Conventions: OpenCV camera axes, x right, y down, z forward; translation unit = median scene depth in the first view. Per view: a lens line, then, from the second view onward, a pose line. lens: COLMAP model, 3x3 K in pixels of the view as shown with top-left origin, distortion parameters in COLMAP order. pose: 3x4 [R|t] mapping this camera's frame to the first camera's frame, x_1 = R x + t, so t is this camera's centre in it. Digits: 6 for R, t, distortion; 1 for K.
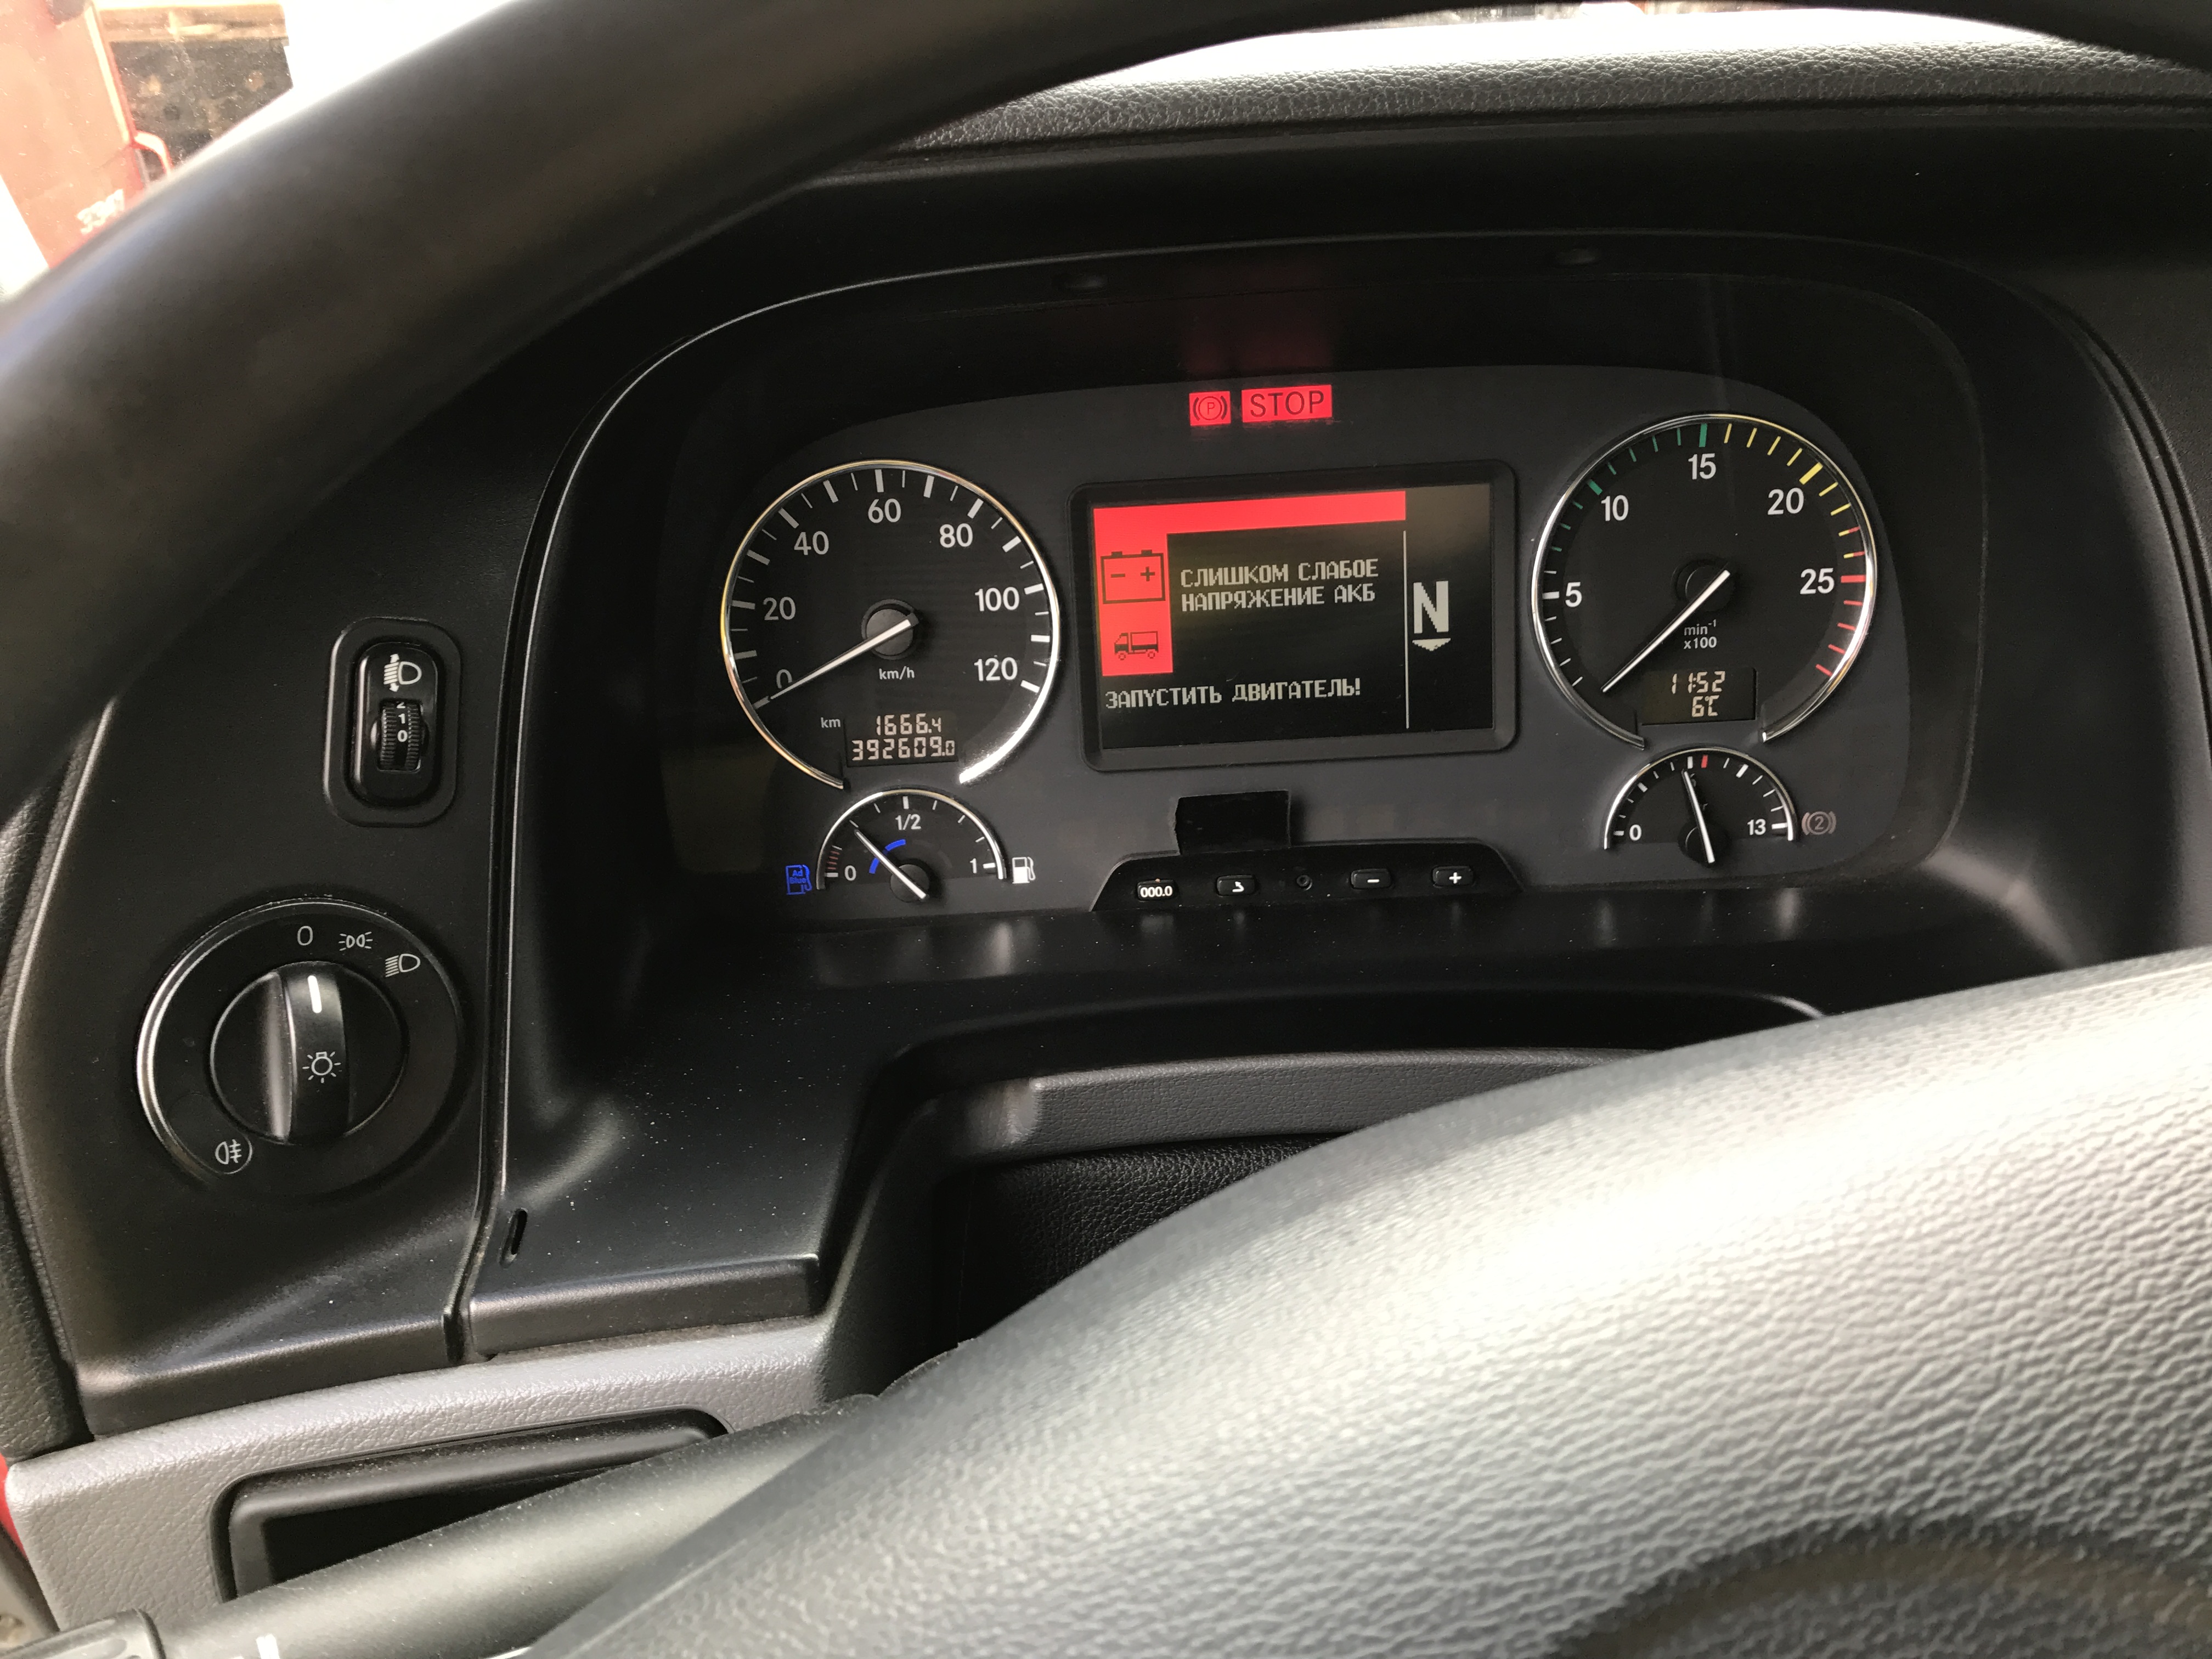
lens RADIAL K [[1833.3, 0, 1106.0], [0, 1833.3, 829.5], [0, 0, 1]] dist [0.254794, -0.803862]
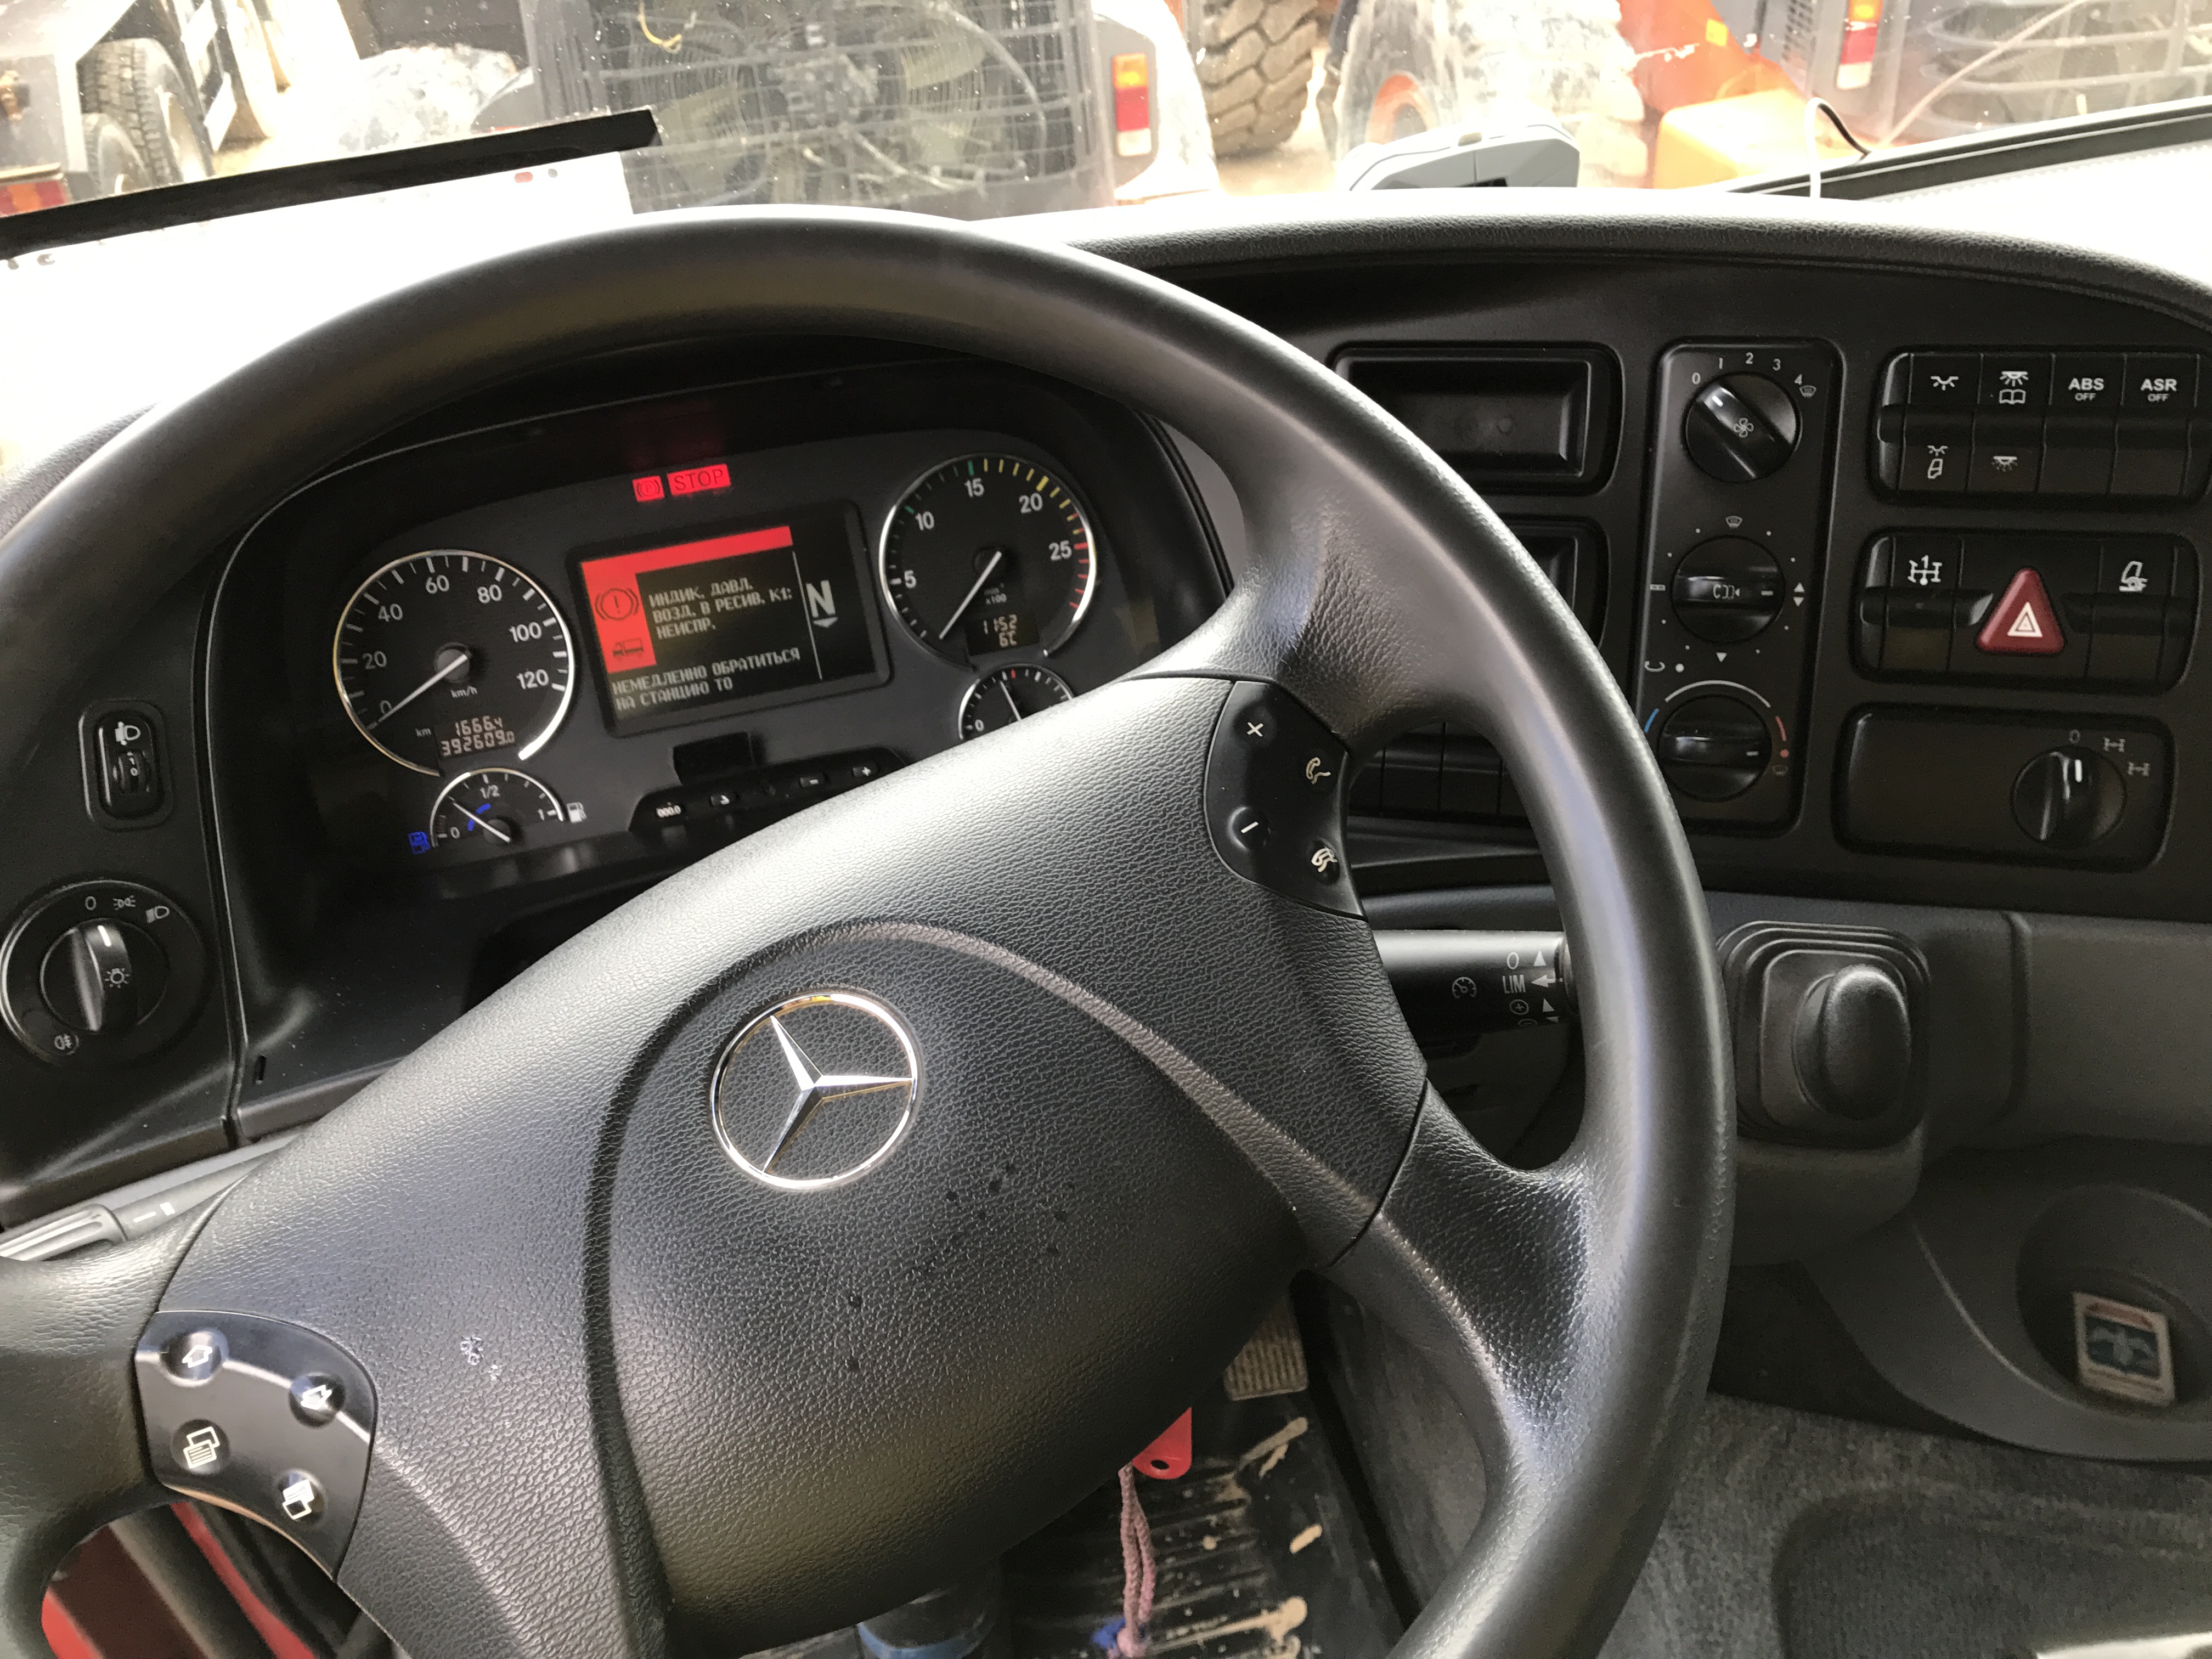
lens RADIAL K [[1814.1, 0, 1106.0], [0, 1814.1, 829.5], [0, 0, 1]] dist [0.056075, -0.127848]
pose [[0.974171, -0.158357, 0.160976, 0.134271], [0.157453, 0.987354, 0.018440, 0.077722], [-0.161861, 0.007383, 0.986786, -0.518417]]
